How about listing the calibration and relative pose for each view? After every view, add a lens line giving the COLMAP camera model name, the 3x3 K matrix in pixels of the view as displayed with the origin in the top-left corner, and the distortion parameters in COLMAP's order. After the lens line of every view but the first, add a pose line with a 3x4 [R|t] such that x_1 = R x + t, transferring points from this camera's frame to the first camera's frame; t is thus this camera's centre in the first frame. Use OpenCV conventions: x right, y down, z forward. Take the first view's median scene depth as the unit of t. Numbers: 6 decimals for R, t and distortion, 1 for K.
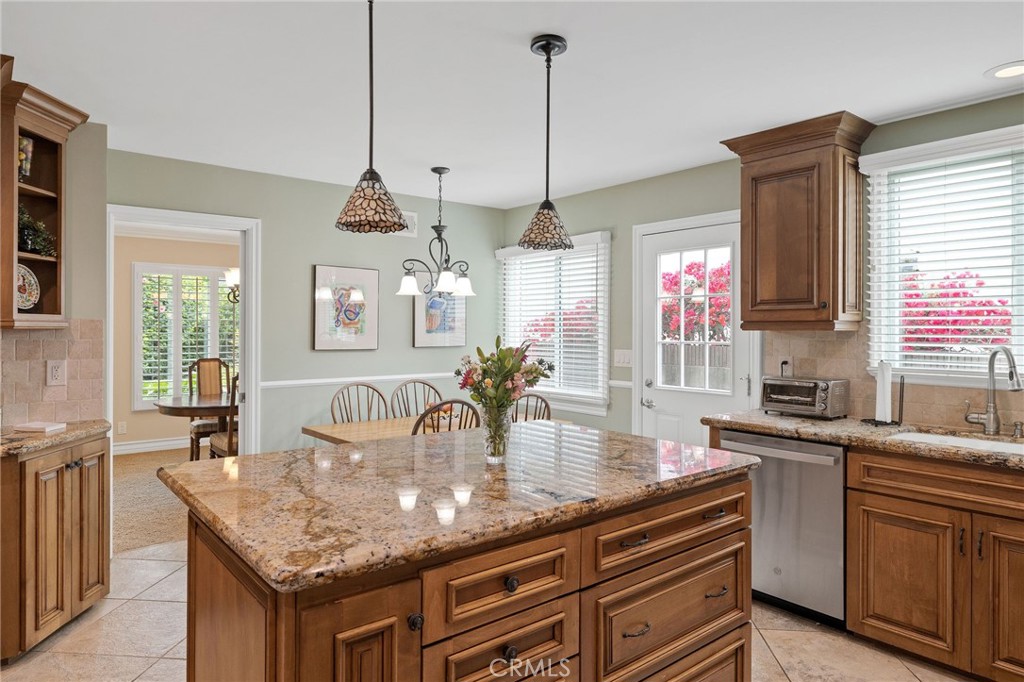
lens RADIAL K [[631.3, 0, 511.4], [0, 631.3, 326.2], [0, 0, 1]] dist [0.029634, -0.000501]
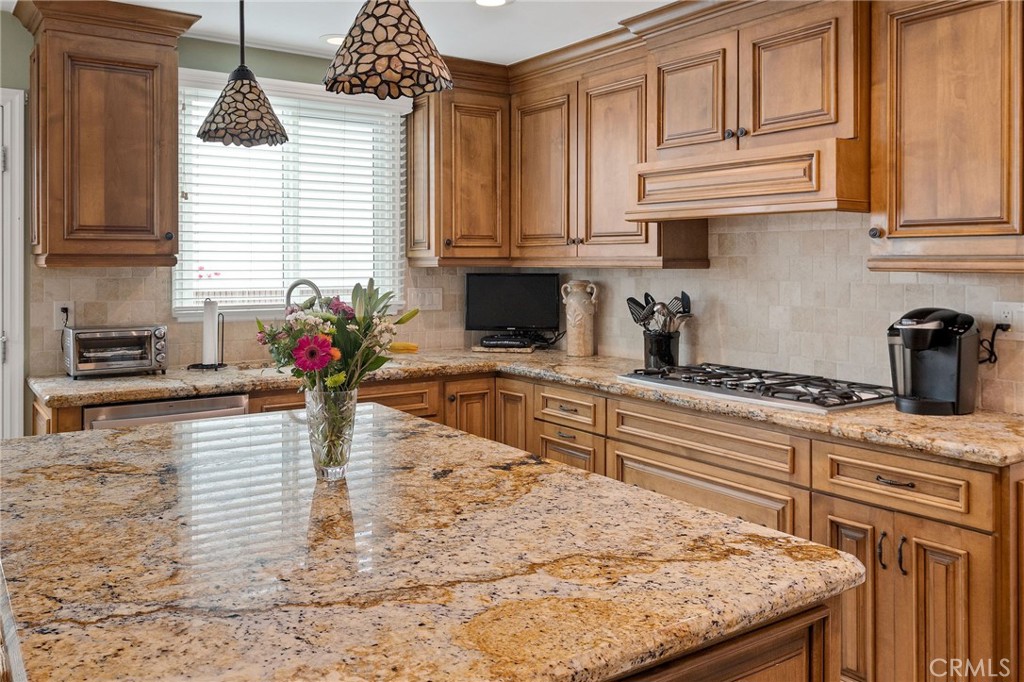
lens RADIAL K [[810.6, 0, 452.1], [0, 810.6, 264.0], [0, 0, 1]] dist [-0.005326, -0.001742]
pose [[0.114739, -0.002701, 0.993392, -0.520301], [-0.002380, 0.999993, 0.002993, -0.000517], [-0.993393, -0.002708, 0.114732, 0.499679]]
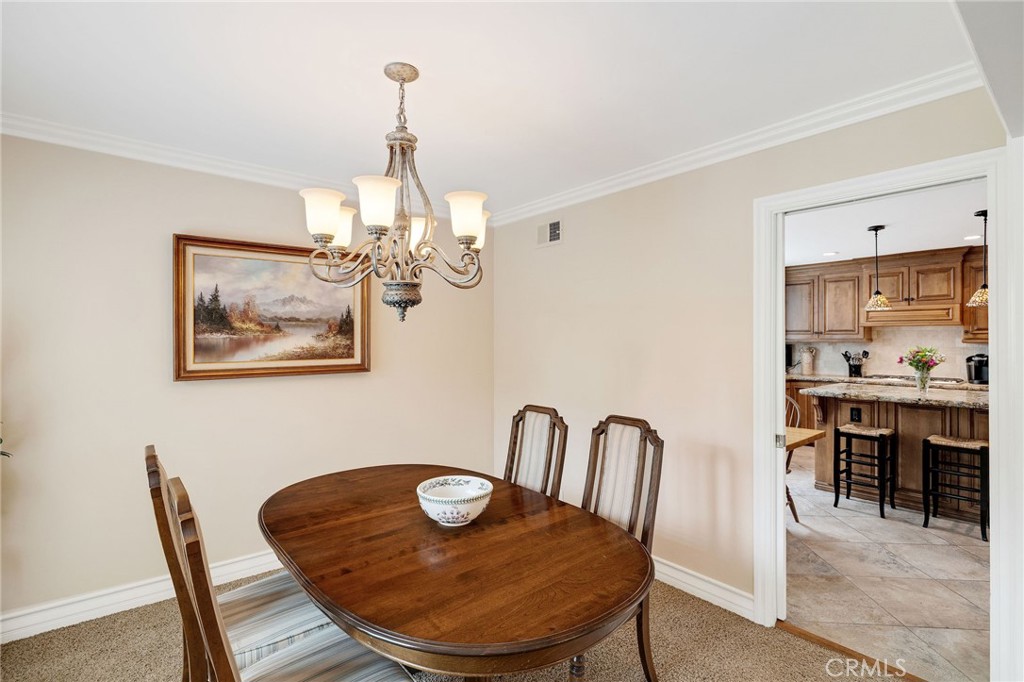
lens RADIAL K [[485.3, 0, 512.0], [0, 485.3, 341.0], [0, 0, 1]] dist [0.000841, 0.000030]
pose [[-0.004394, 0.001120, 0.999990, -1.013894], [-0.000520, 0.999999, -0.001122, 0.002520], [-0.999990, -0.000524, -0.004394, 1.267701]]
